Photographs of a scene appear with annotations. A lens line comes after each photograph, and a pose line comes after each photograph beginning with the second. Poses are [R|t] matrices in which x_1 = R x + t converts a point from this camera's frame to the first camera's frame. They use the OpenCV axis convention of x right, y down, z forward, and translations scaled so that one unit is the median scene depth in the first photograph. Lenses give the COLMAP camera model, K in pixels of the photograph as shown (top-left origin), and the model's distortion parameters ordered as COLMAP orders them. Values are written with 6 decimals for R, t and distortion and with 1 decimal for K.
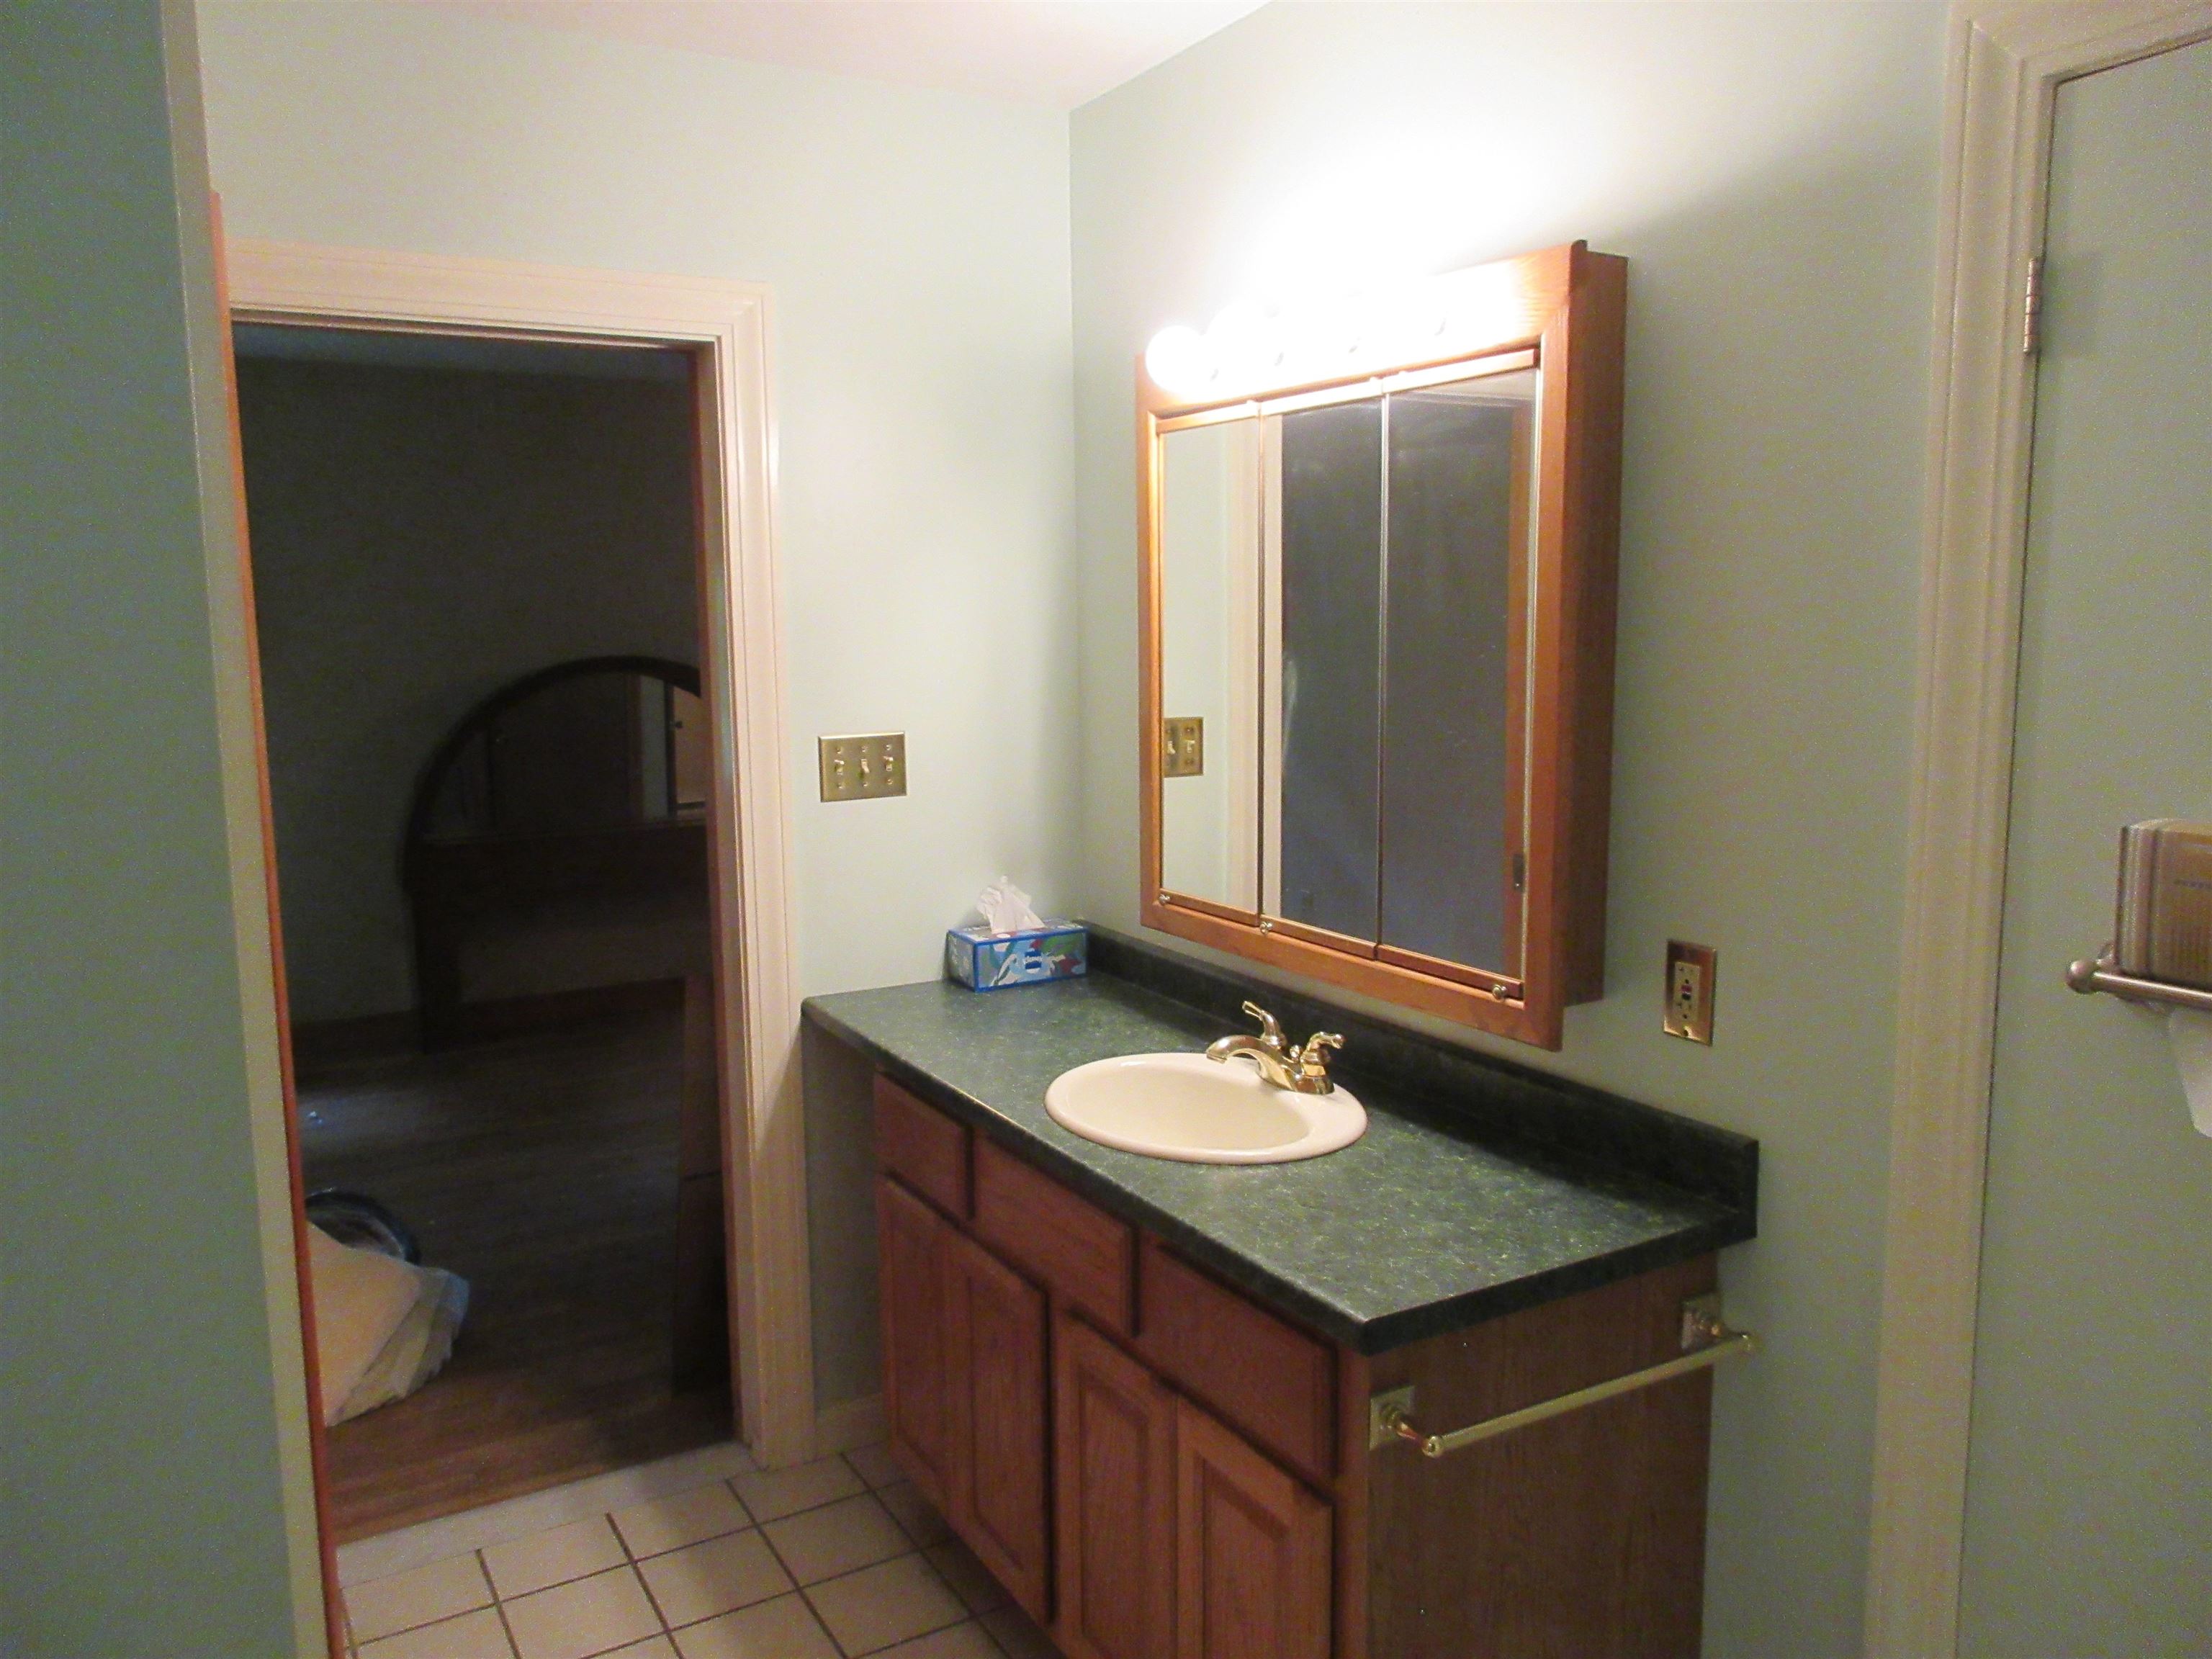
lens RADIAL K [[1626.2, 0, 1110.0], [0, 1626.2, 827.5], [0, 0, 1]] dist [-0.012850, 0.009399]
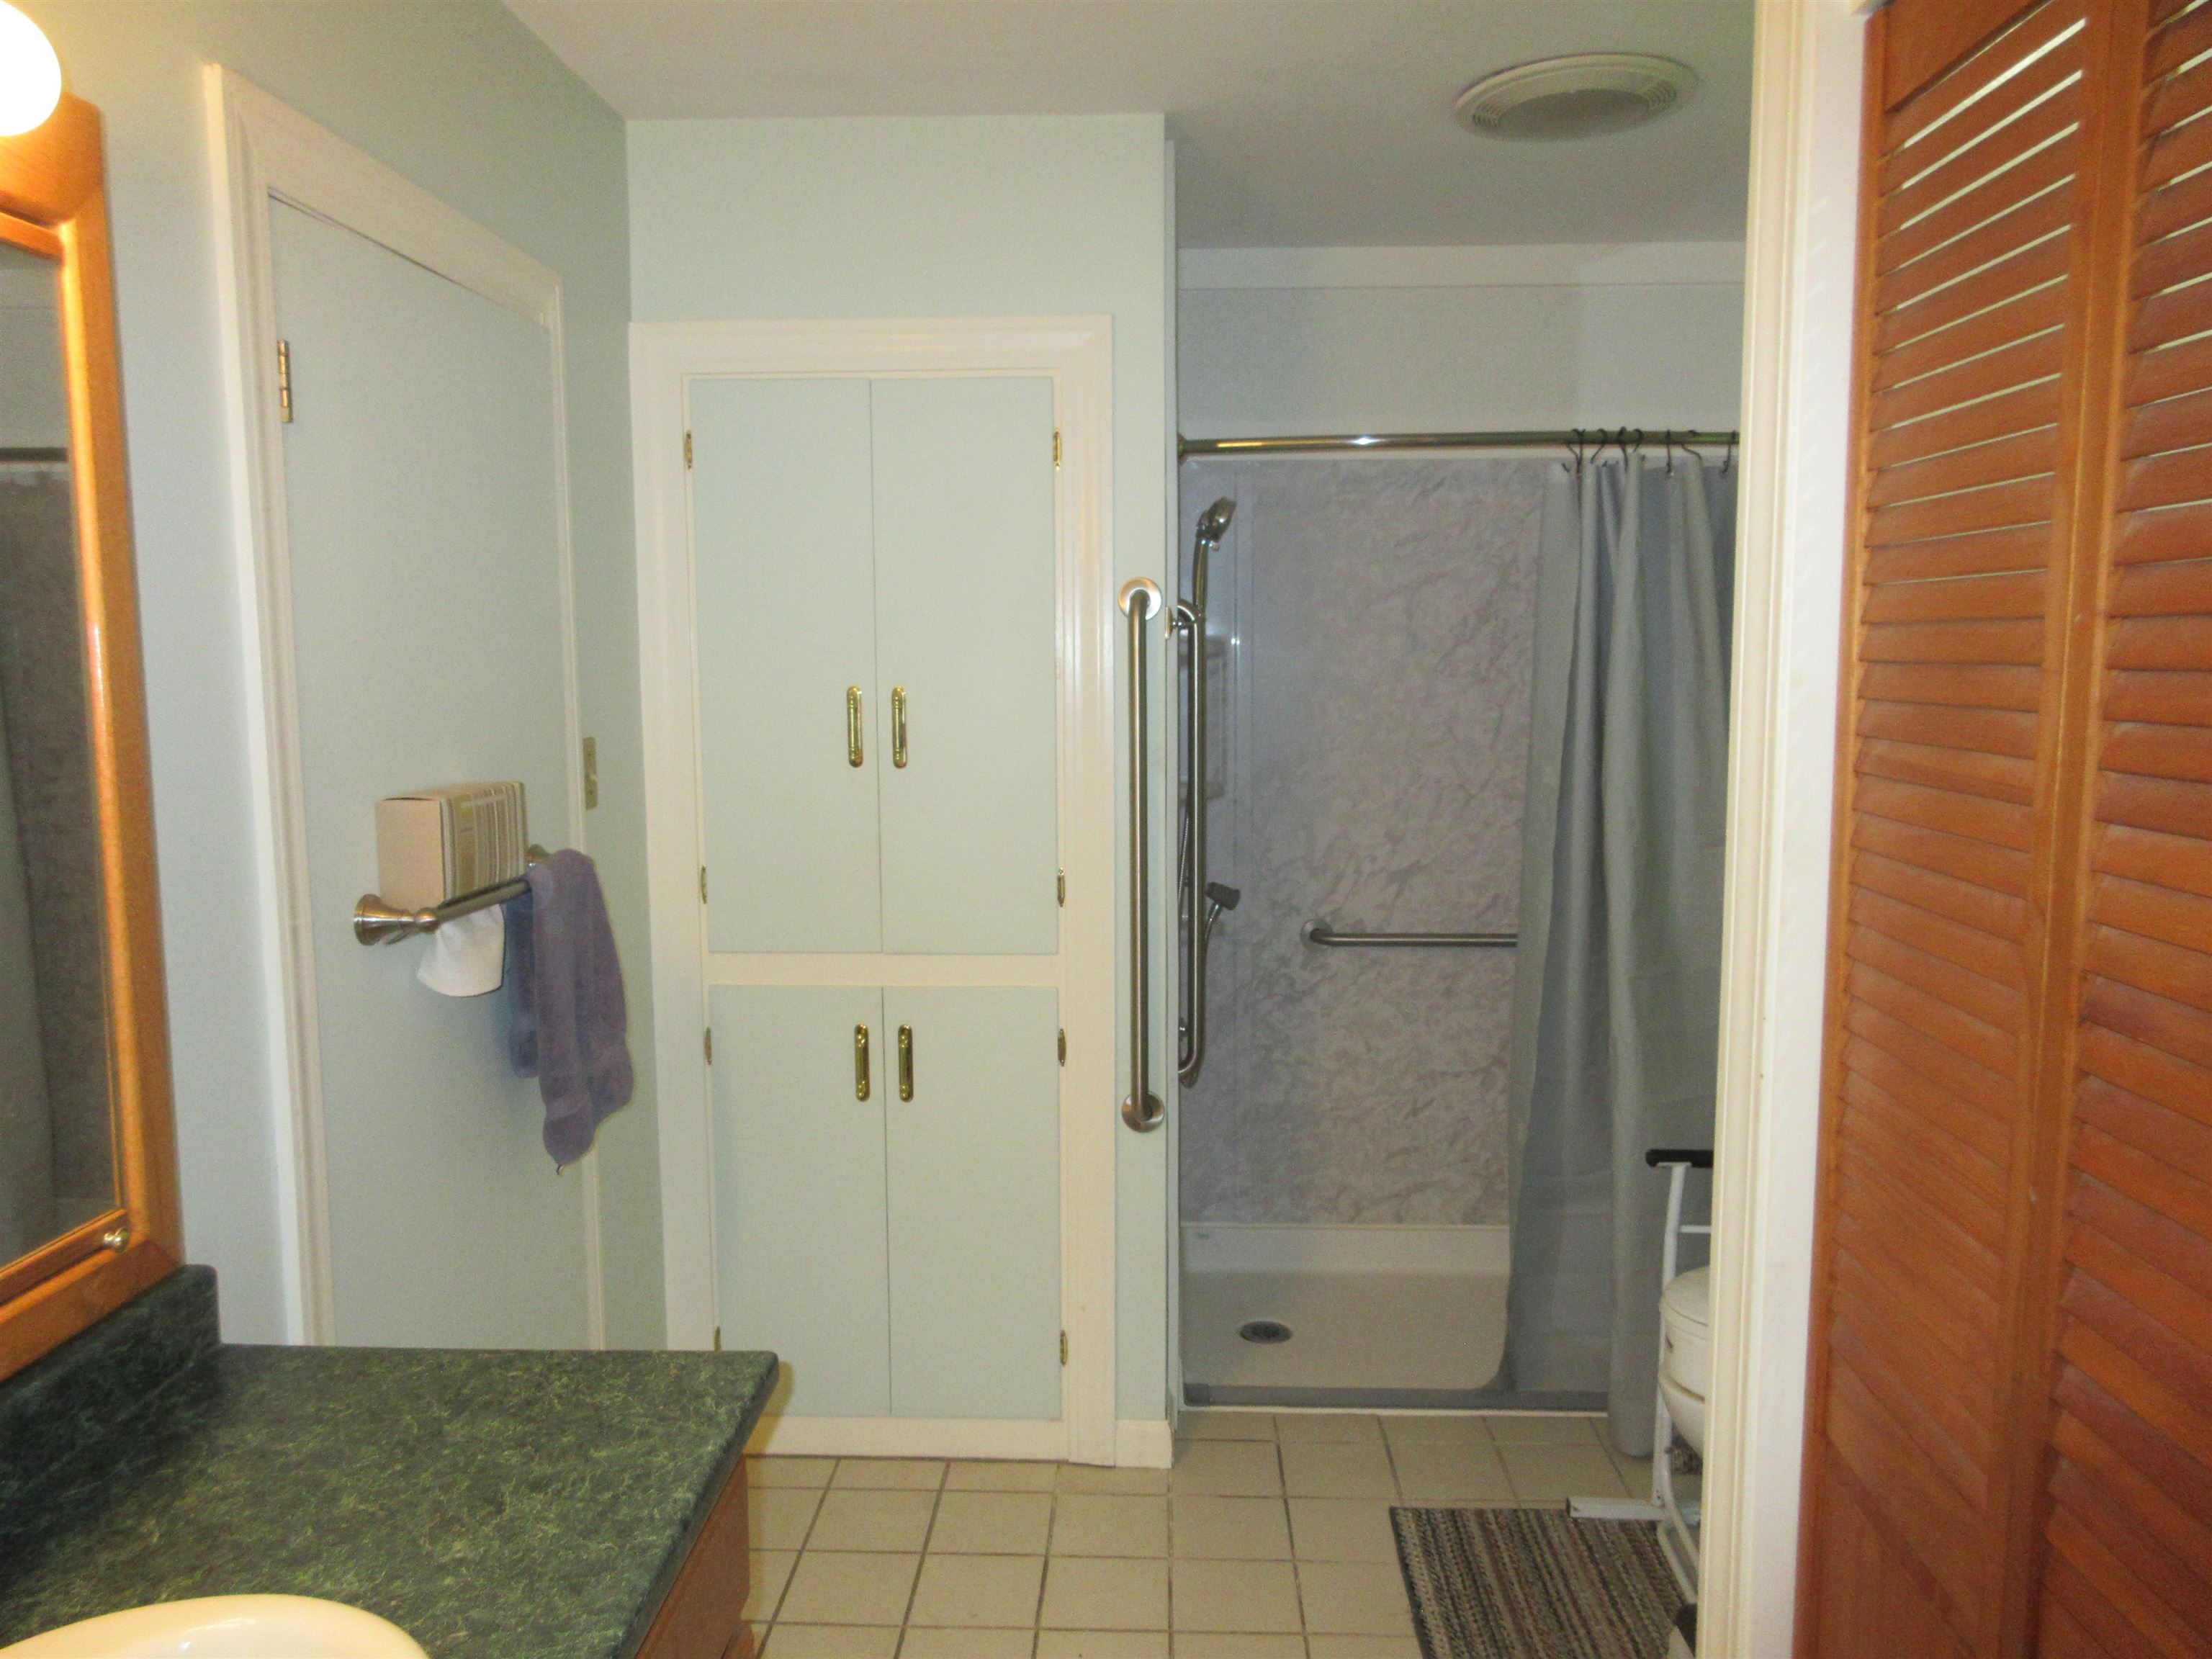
lens RADIAL K [[1626.2, 0, 1109.7], [0, 1626.2, 834.6], [0, 0, 1]] dist [-0.012850, 0.009399]
pose [[-0.843369, -0.048288, 0.535161, -0.217145], [0.080192, 0.973489, 0.214215, -0.081662], [-0.531318, 0.223578, -0.817138, 0.664421]]
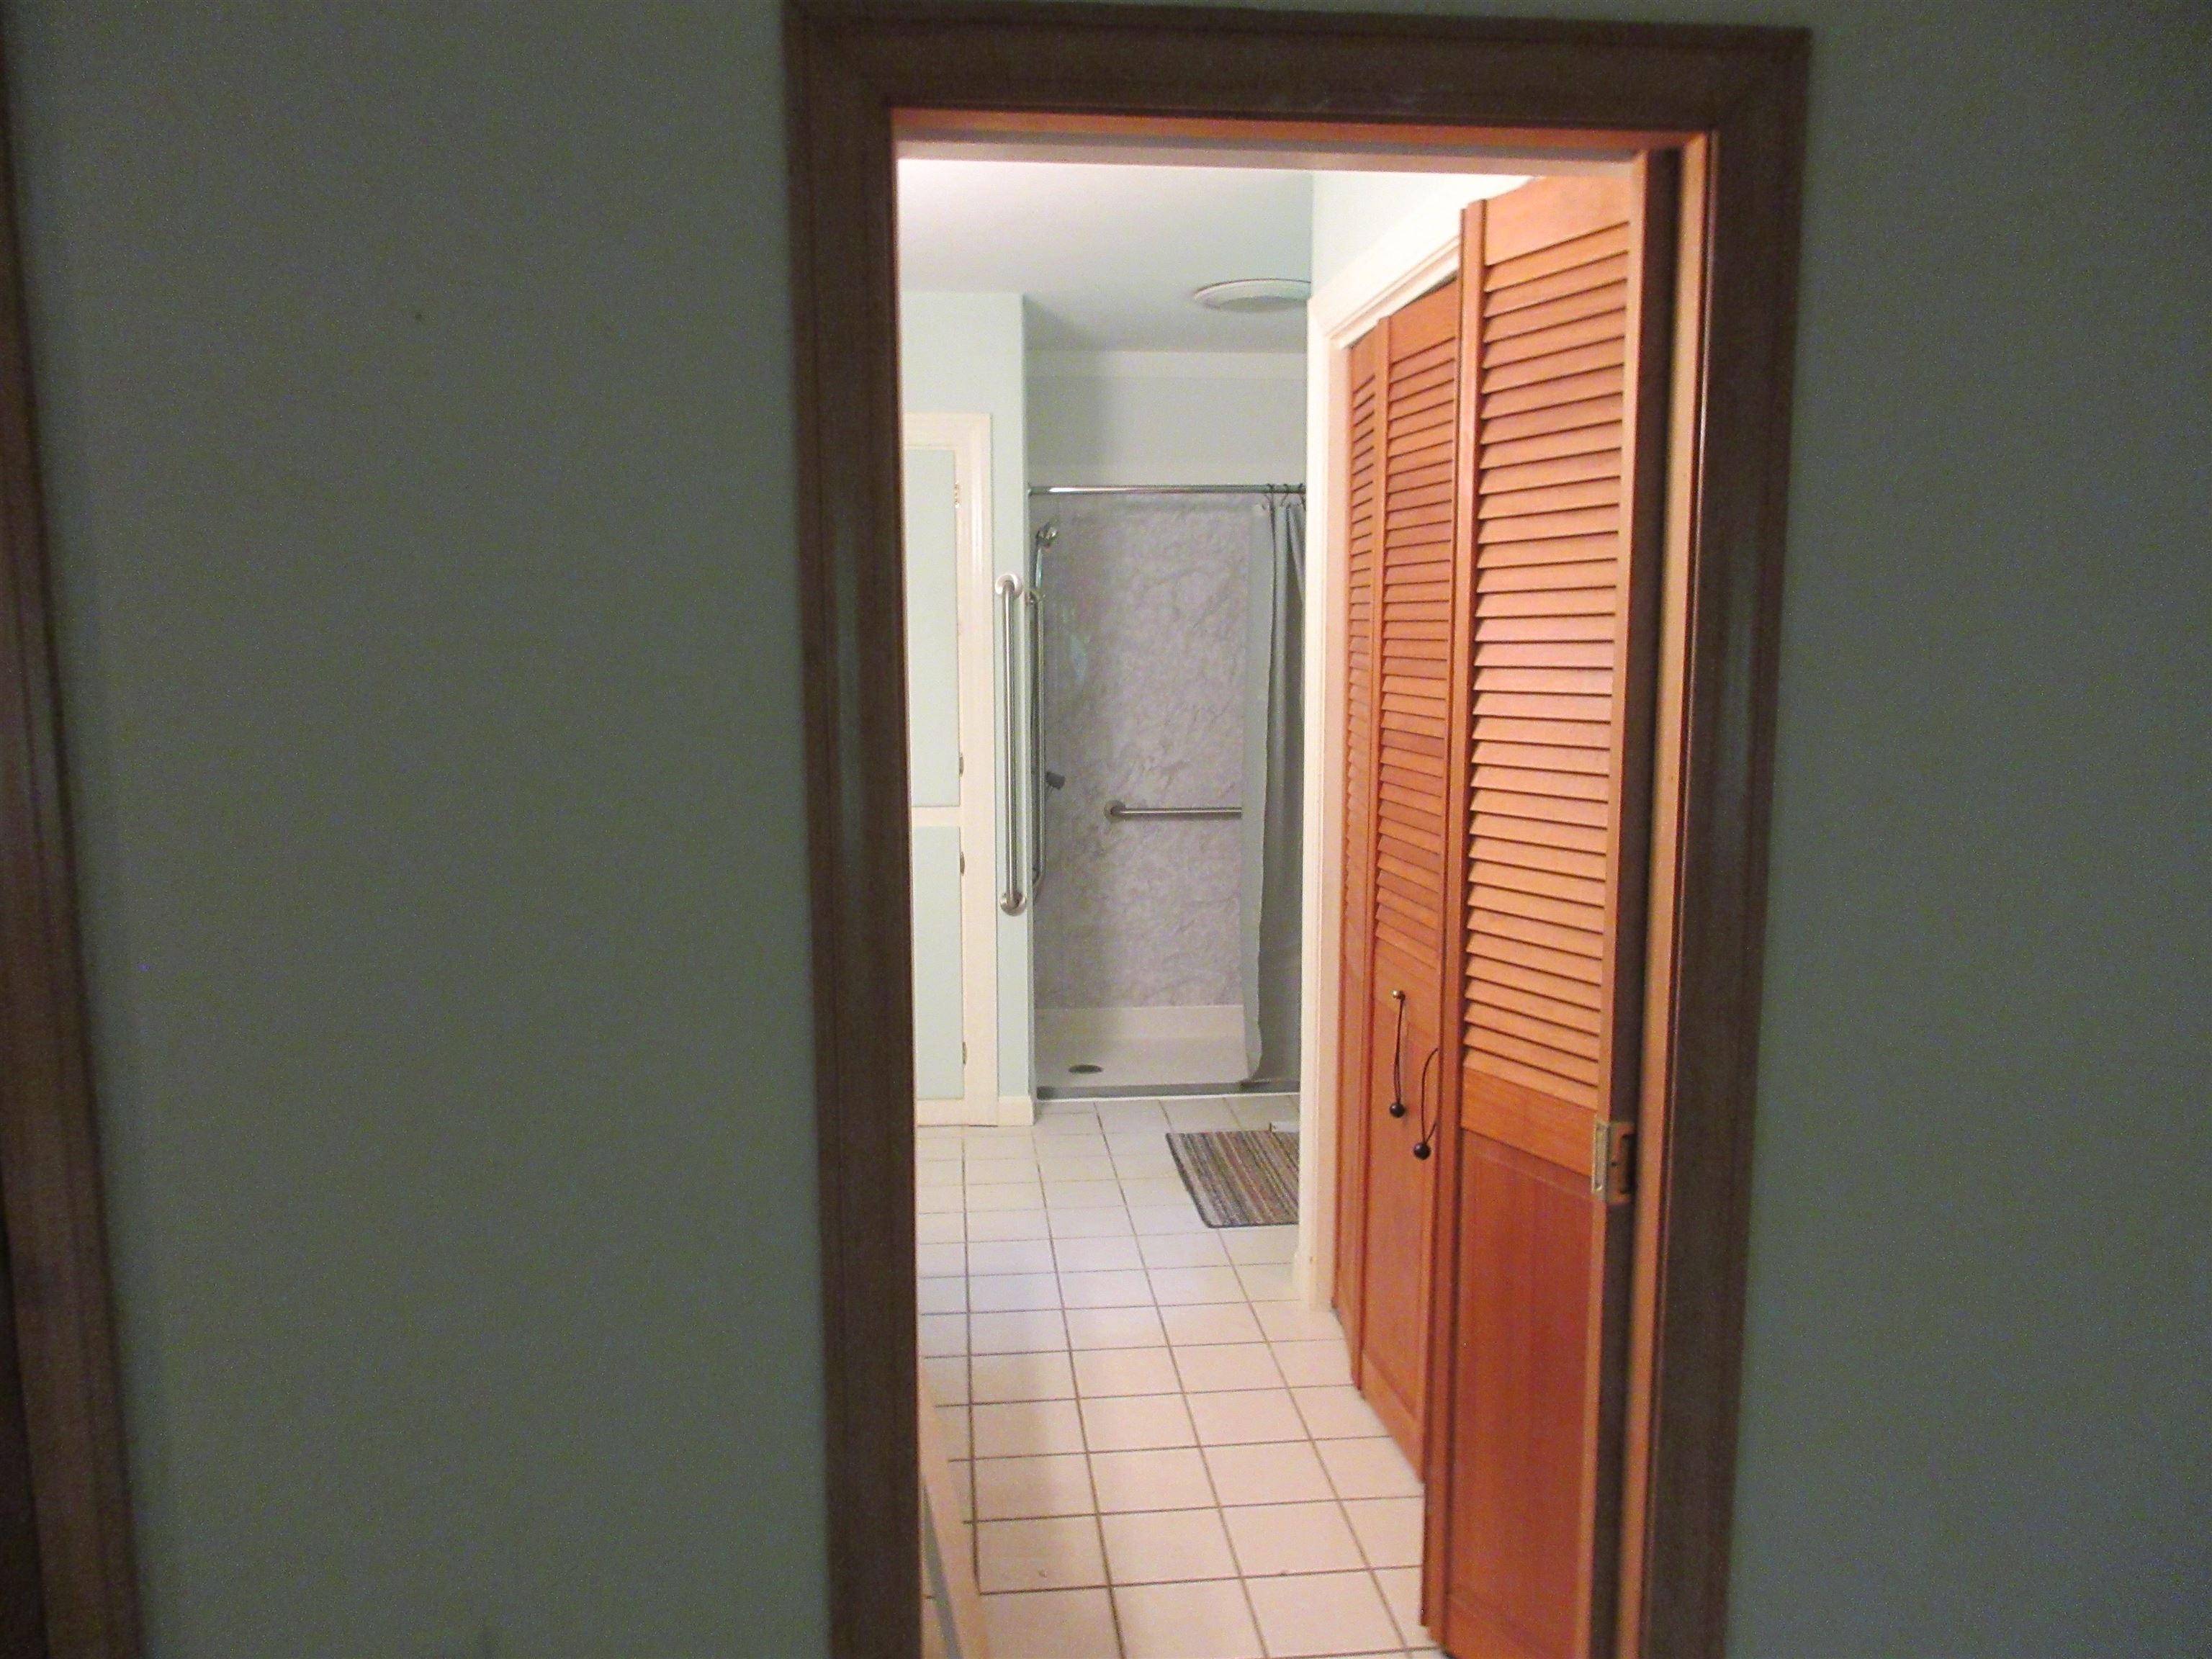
lens RADIAL K [[1626.2, 0, 1105.4], [0, 1626.2, 827.6], [0, 0, 1]] dist [-0.012850, 0.009399]
pose [[-0.905663, -0.042193, 0.421893, -0.368662], [0.064229, 0.969901, 0.234877, -0.120718], [-0.419105, 0.239817, -0.875694, 1.005092]]
